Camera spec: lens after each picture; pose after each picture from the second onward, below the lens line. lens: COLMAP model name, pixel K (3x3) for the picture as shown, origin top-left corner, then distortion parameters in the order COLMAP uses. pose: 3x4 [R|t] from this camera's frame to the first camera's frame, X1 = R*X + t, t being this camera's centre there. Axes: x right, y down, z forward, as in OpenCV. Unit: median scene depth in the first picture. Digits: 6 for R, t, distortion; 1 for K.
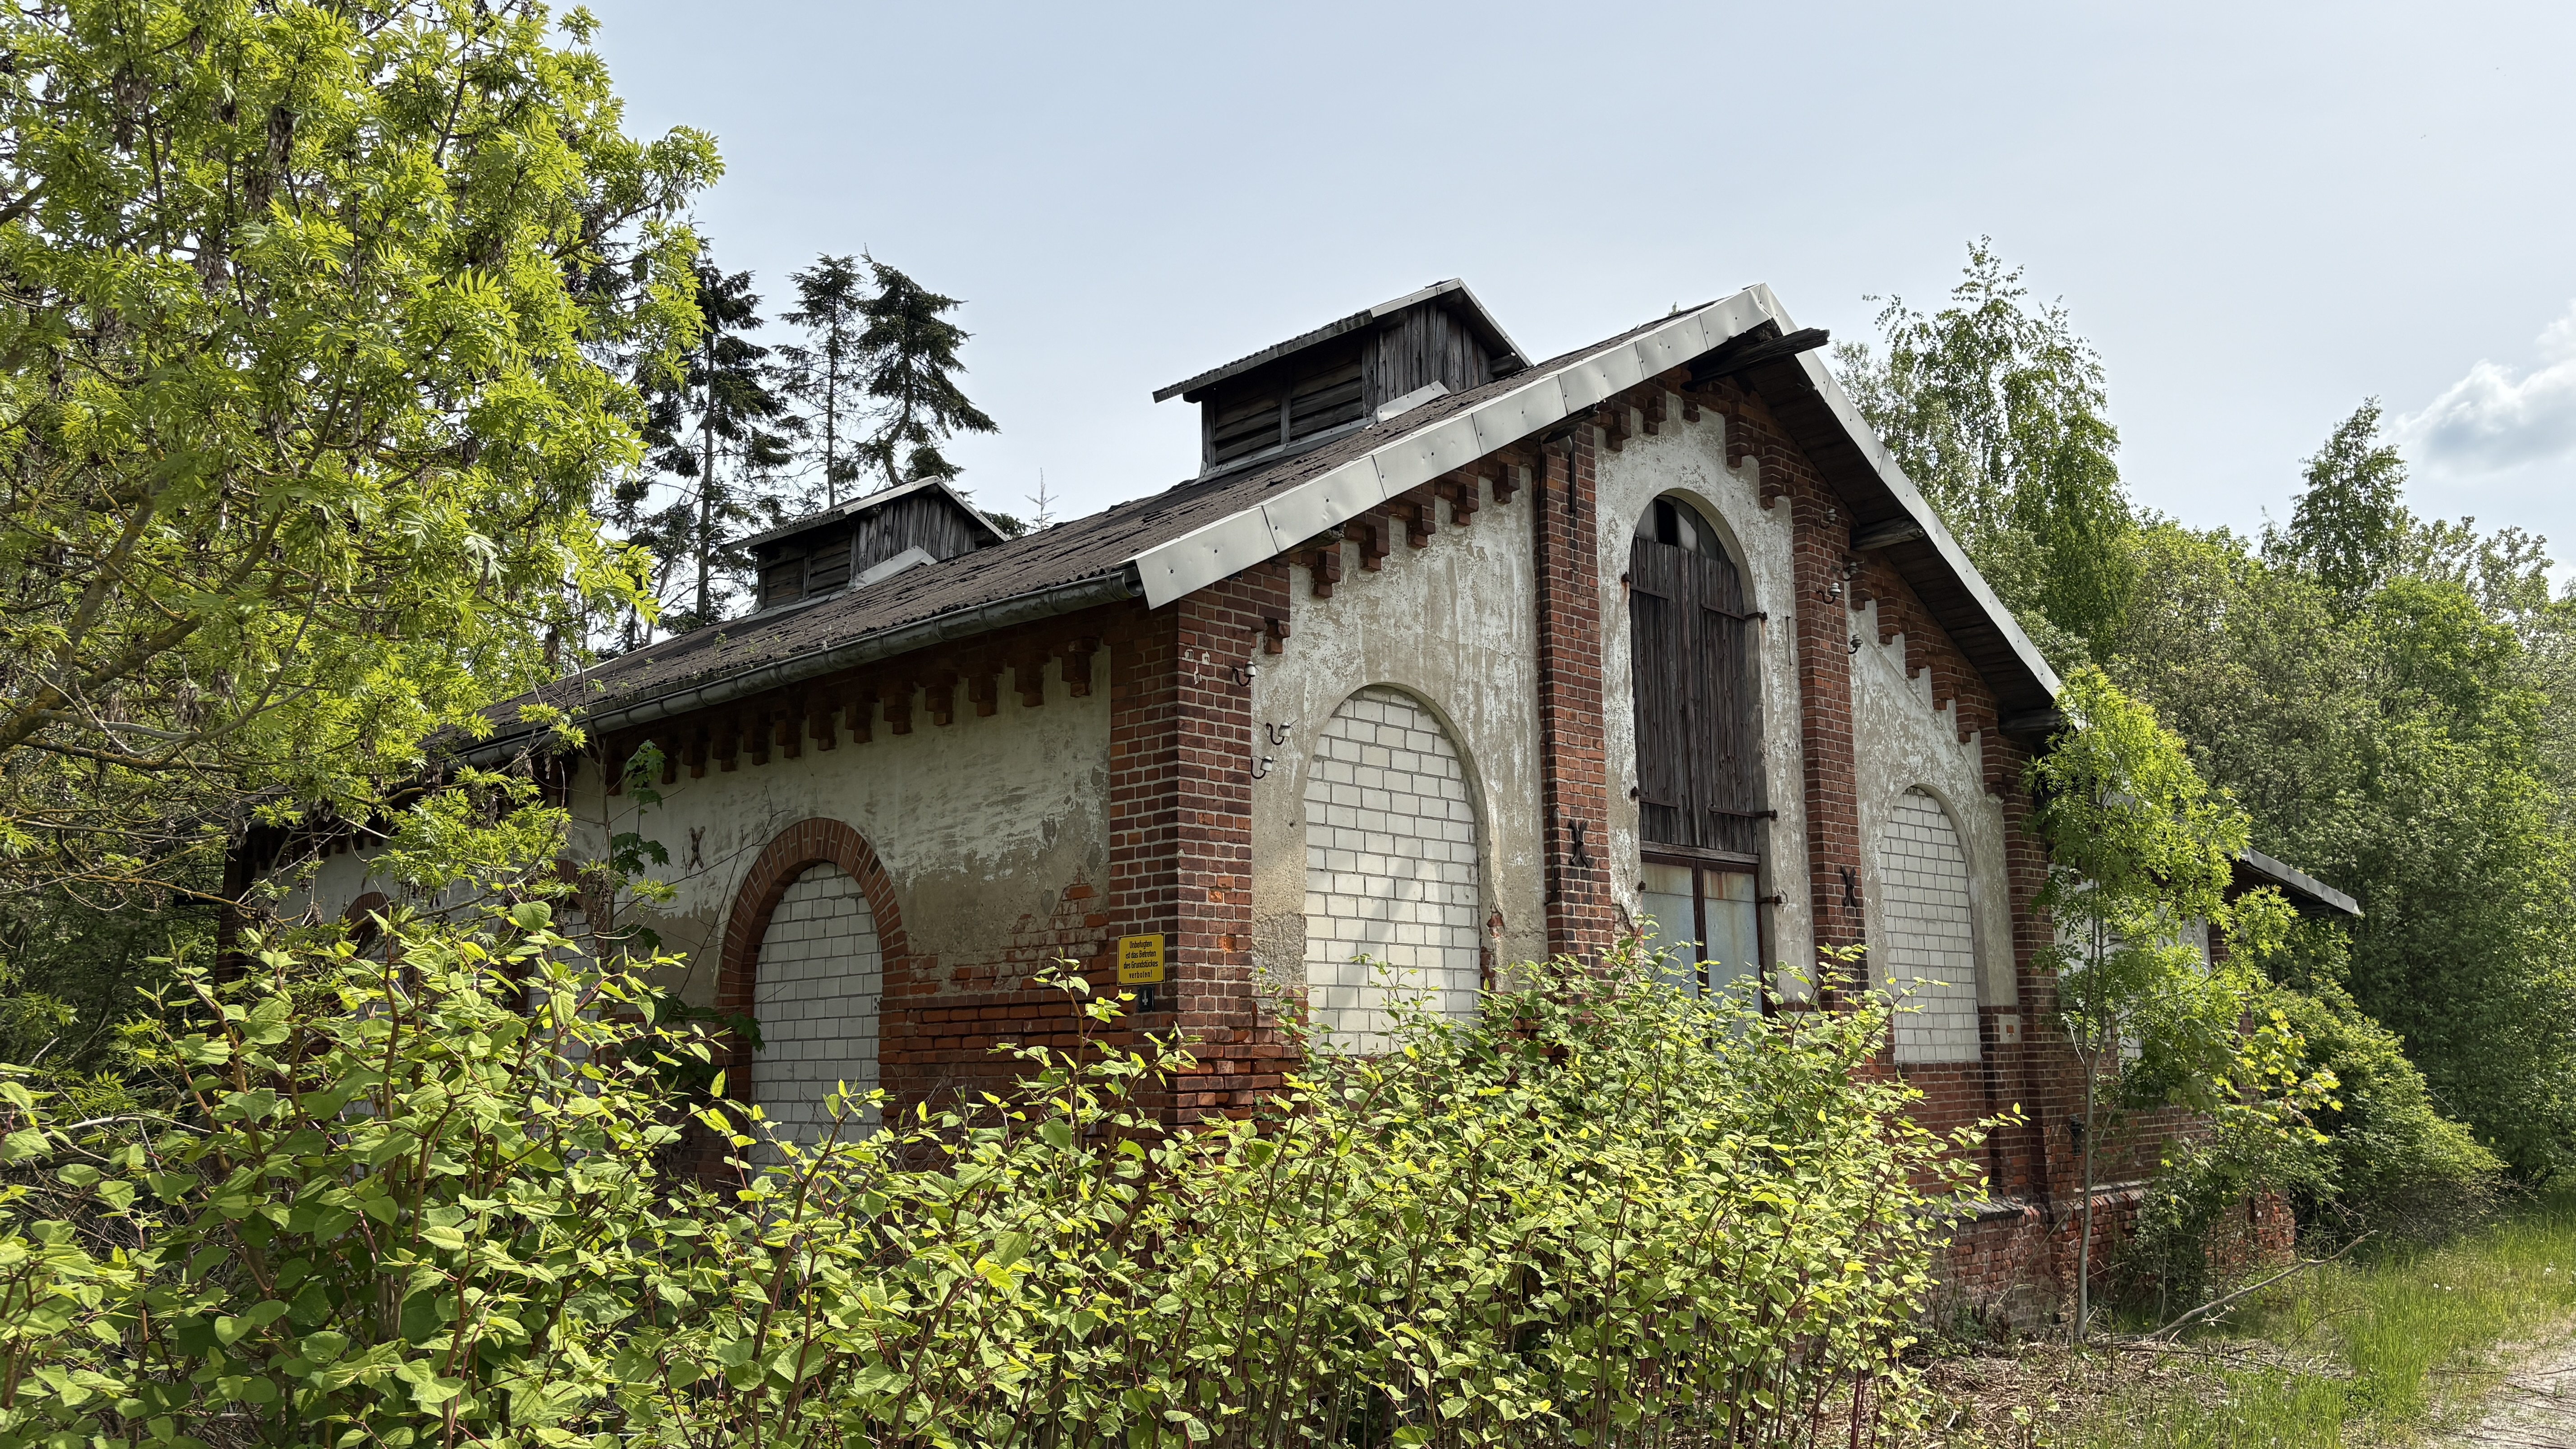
lens RADIAL K [[1941.9, 0, 1296.7], [0, 1941.9, 725.1], [0, 0, 1]] dist [0.059285, -0.054465]
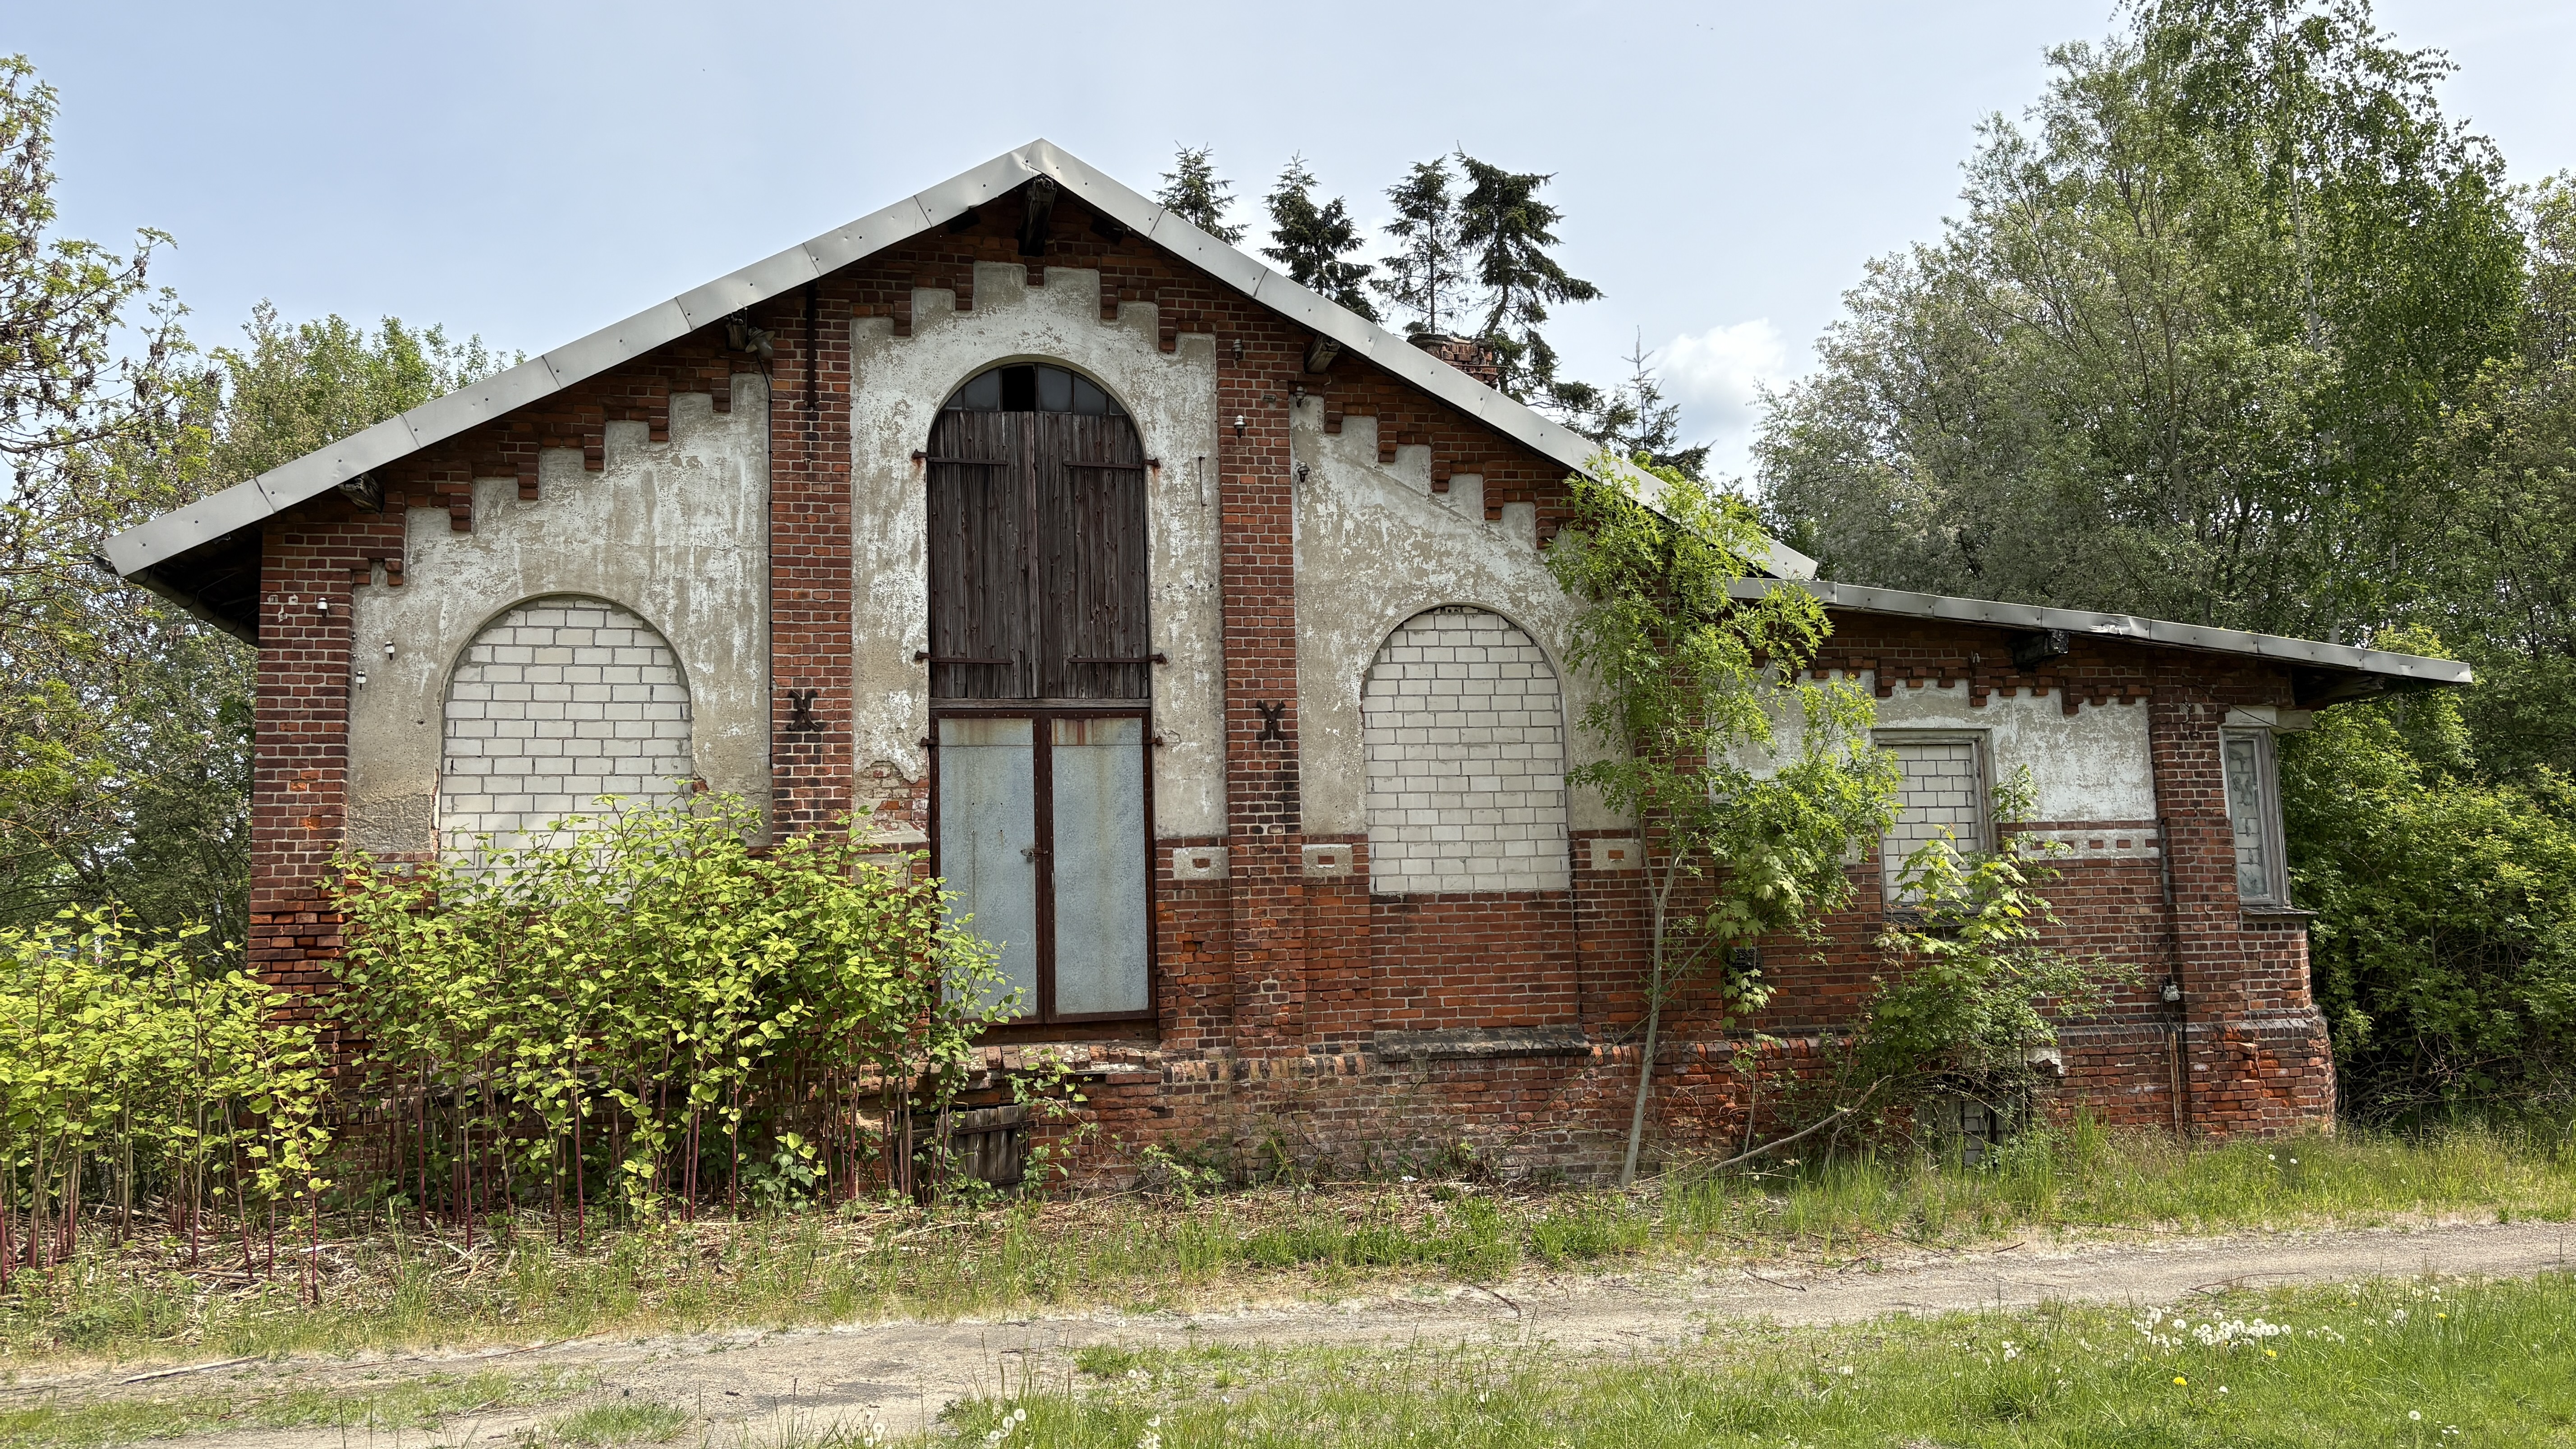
lens RADIAL K [[1941.9, 0, 1304.3], [0, 1941.9, 725.9], [0, 0, 1]] dist [0.059285, -0.054465]
pose [[0.849594, -0.075936, -0.521942, 0.824187], [0.111455, 0.993083, 0.036940, 0.051547], [0.515527, -0.089557, 0.852181, 0.170174]]
